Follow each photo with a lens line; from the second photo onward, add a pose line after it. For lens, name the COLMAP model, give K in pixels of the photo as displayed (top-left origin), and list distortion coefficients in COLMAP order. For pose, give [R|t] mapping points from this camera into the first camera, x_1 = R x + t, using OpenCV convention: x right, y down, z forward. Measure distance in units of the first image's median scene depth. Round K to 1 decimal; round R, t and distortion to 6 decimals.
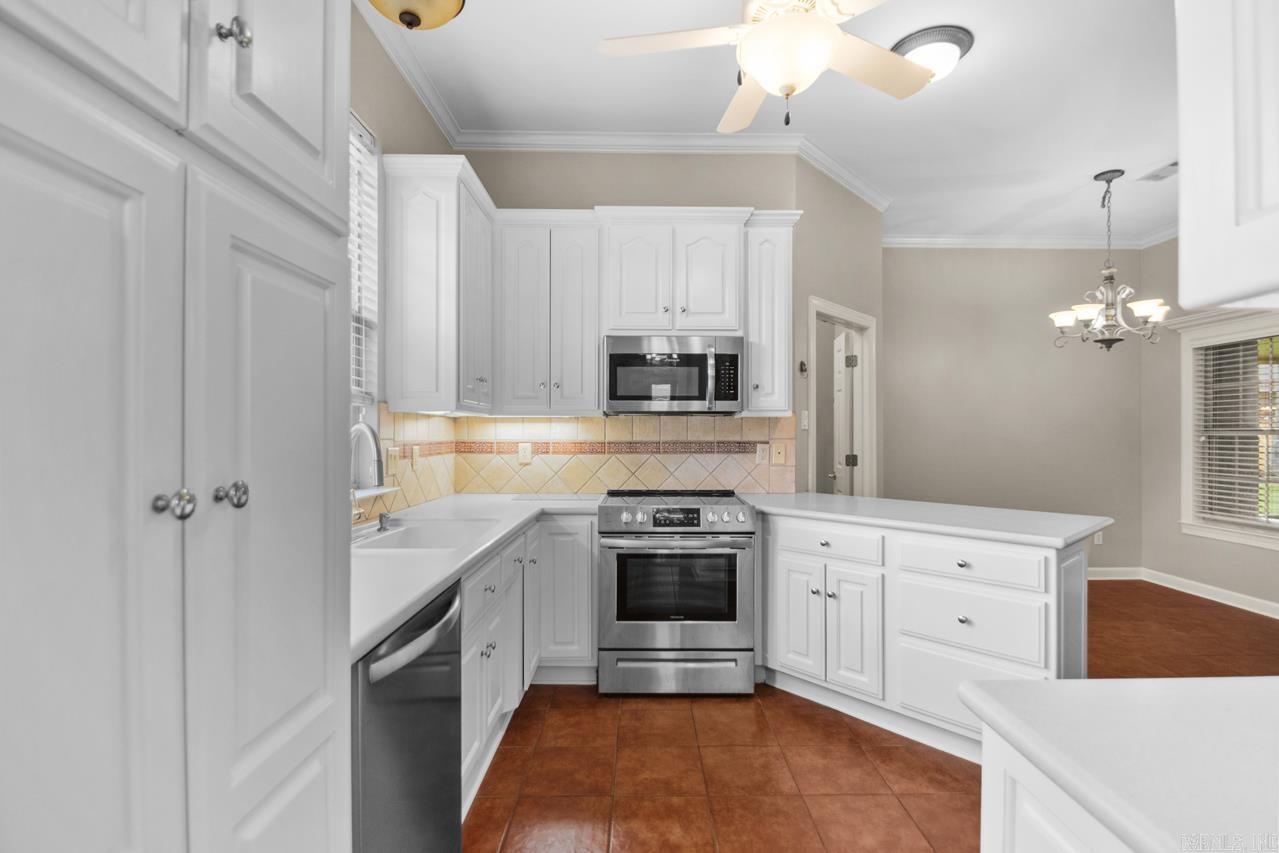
lens RADIAL K [[595.4, 0, 651.1], [0, 595.4, 434.8], [0, 0, 1]] dist [0.020750, -0.027160]
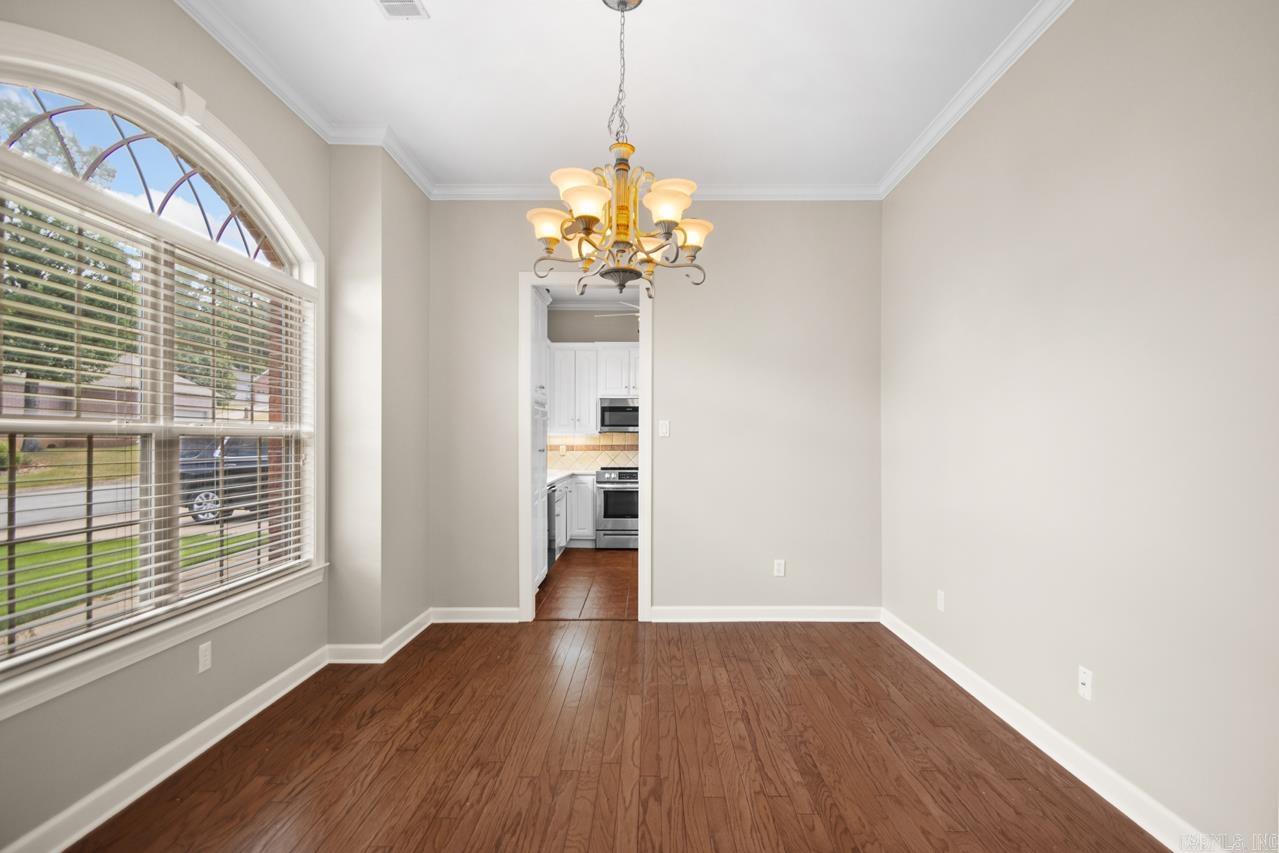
lens RADIAL K [[595.4, 0, 651.1], [0, 595.4, 434.8], [0, 0, 1]] dist [0.020750, -0.027160]
pose [[0.999934, -0.002732, -0.011137, 0.135229], [0.002624, 0.999949, -0.009739, -0.003181], [0.011163, 0.009709, 0.999891, -1.175720]]
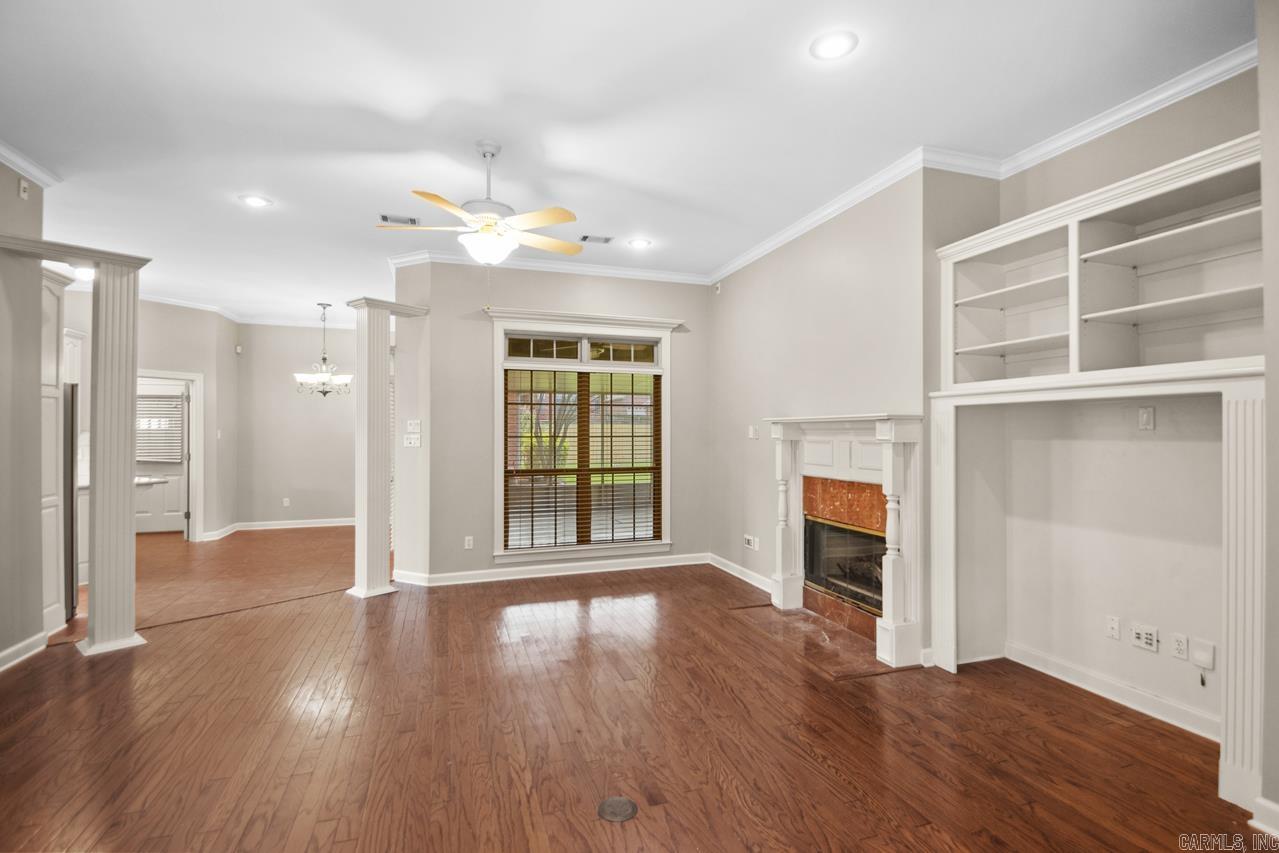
lens RADIAL K [[592.5, 0, 649.2], [0, 592.5, 427.8], [0, 0, 1]] dist [0.007300, -0.010795]
pose [[0.948474, -0.001815, 0.316851, 1.344848], [0.003586, 0.999981, -0.005007, -0.036701], [-0.316836, 0.005885, 0.948462, -1.315521]]
